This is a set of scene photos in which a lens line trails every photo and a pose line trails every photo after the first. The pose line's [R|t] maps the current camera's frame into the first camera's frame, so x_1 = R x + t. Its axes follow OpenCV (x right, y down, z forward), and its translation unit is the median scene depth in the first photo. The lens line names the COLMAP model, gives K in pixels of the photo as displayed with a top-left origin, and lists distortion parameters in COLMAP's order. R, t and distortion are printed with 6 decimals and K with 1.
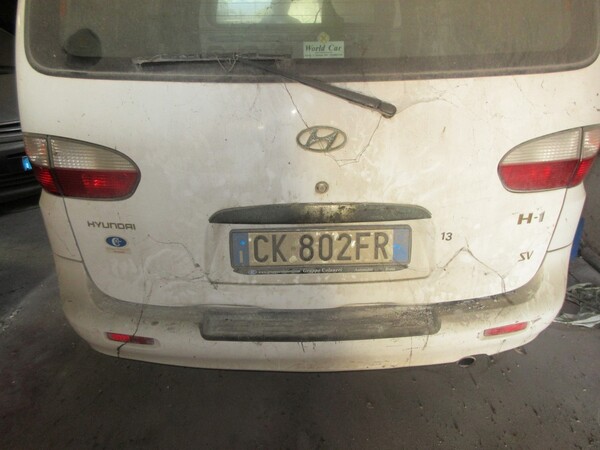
lens RADIAL K [[444.8, 0, 310.7], [0, 444.8, 226.1], [0, 0, 1]] dist [0.004431, 0.001522]
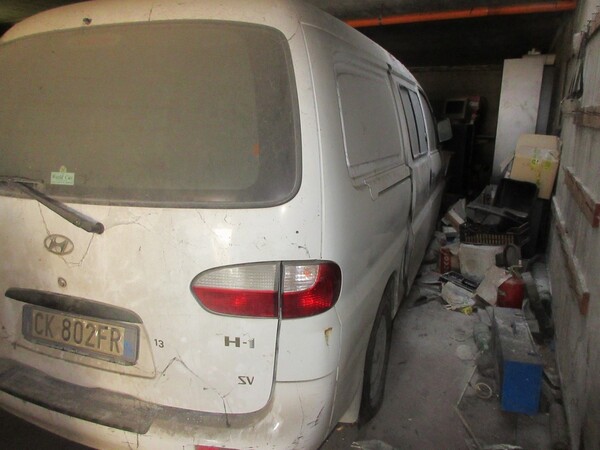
lens RADIAL K [[444.8, 0, 310.7], [0, 444.8, 226.1], [0, 0, 1]] dist [0.004431, 0.001522]
pose [[0.917600, 0.101204, -0.384405, 1.046743], [-0.165031, 0.976757, -0.136786, -0.171773], [0.361627, 0.188953, 0.912974, 0.079219]]
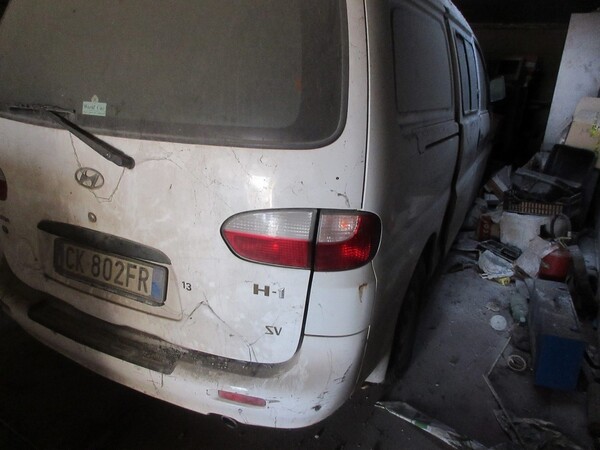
lens RADIAL K [[444.8, 0, 310.7], [0, 444.8, 226.1], [0, 0, 1]] dist [0.004431, 0.001522]
pose [[0.878967, 0.195298, -0.435058, 1.006877], [-0.234648, 0.971336, -0.038036, -0.146245], [0.415159, 0.135518, 0.899599, 0.146552]]
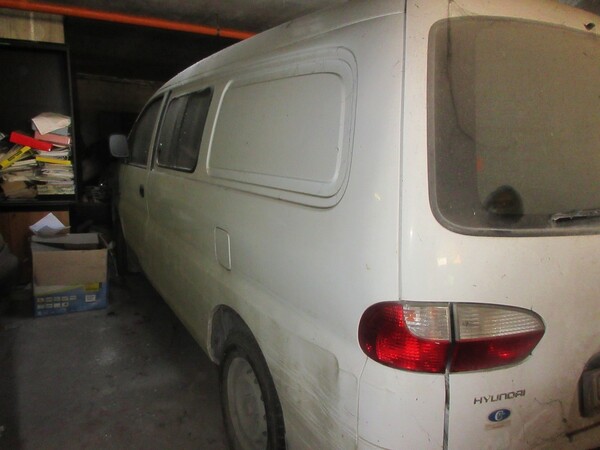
lens RADIAL K [[444.8, 0, 310.7], [0, 444.8, 226.1], [0, 0, 1]] dist [0.004431, 0.001522]
pose [[0.876853, -0.049356, 0.478219, -1.153633], [0.145438, 0.975341, -0.166008, -0.231670], [-0.458232, 0.215116, 0.862408, 0.350344]]
